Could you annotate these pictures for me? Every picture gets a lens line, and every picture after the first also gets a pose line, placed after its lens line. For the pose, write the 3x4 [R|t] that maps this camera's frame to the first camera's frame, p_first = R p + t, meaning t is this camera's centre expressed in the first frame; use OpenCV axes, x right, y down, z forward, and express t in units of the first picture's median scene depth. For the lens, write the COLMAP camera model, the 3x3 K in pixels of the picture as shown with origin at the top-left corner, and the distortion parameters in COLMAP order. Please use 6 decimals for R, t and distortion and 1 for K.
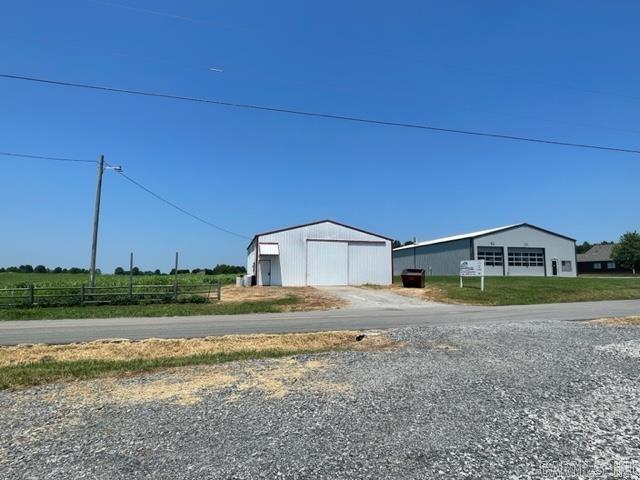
lens RADIAL K [[362.1, 0, 316.4], [0, 362.1, 234.9], [0, 0, 1]] dist [-0.020438, 0.006160]
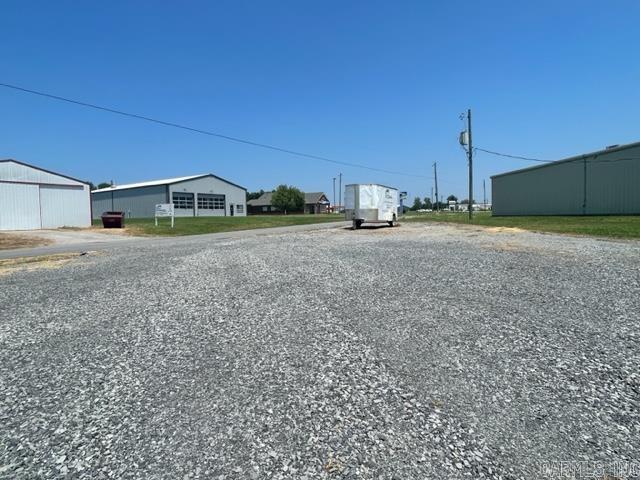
lens RADIAL K [[362.1, 0, 316.4], [0, 362.1, 234.9], [0, 0, 1]] dist [-0.020438, 0.006160]
pose [[0.707886, -0.054483, 0.704222, -0.064262], [-0.055577, 0.989633, 0.132430, -0.013898], [-0.704137, -0.132884, 0.697519, -0.194931]]
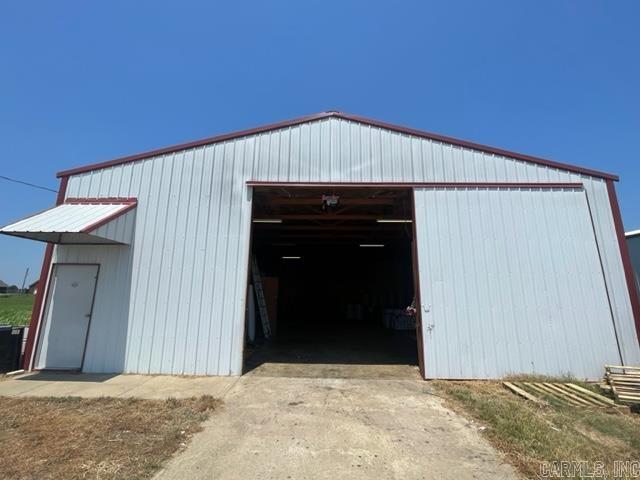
lens RADIAL K [[288.4, 0, 320.0], [0, 288.4, 240.0], [0, 0, 1]] dist [0.000877, -0.000097]
pose [[0.969881, -0.042211, -0.239893, 0.063748], [0.023135, 0.996381, -0.081787, 0.064772], [0.242478, 0.073774, 0.967348, 0.738753]]
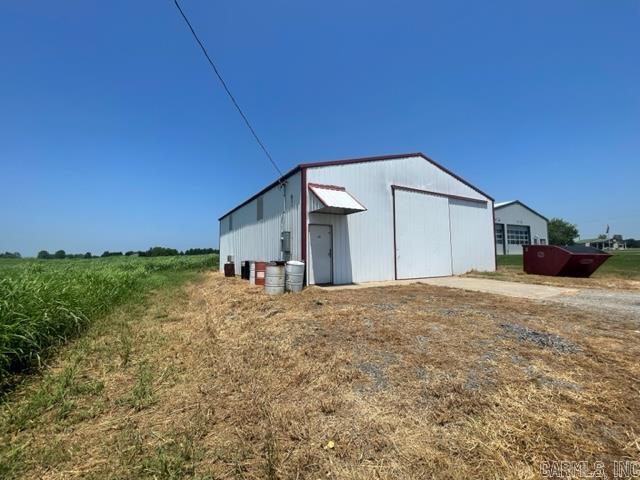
lens RADIAL K [[270.6, 0, 319.4], [0, 270.6, 240.3], [0, 0, 1]] dist [0.000276, 0.000229]
pose [[0.957702, 0.002011, 0.287753, -0.207408], [-0.018371, 0.998363, 0.054164, 0.062342], [-0.287173, -0.057159, 0.956172, 0.606460]]
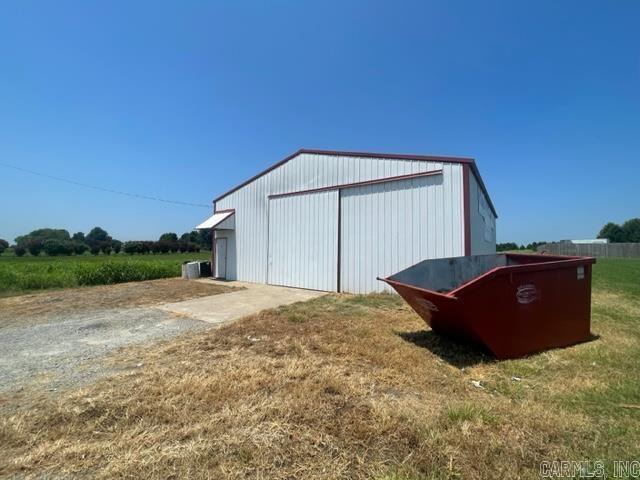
lens RADIAL K [[270.6, 0, 319.4], [0, 270.6, 240.3], [0, 0, 1]] dist [0.000276, 0.000229]
pose [[0.661715, -0.026087, -0.749301, 0.288504], [0.080882, 0.996046, 0.036751, 0.061834], [0.745380, -0.084924, 0.661209, 0.712716]]
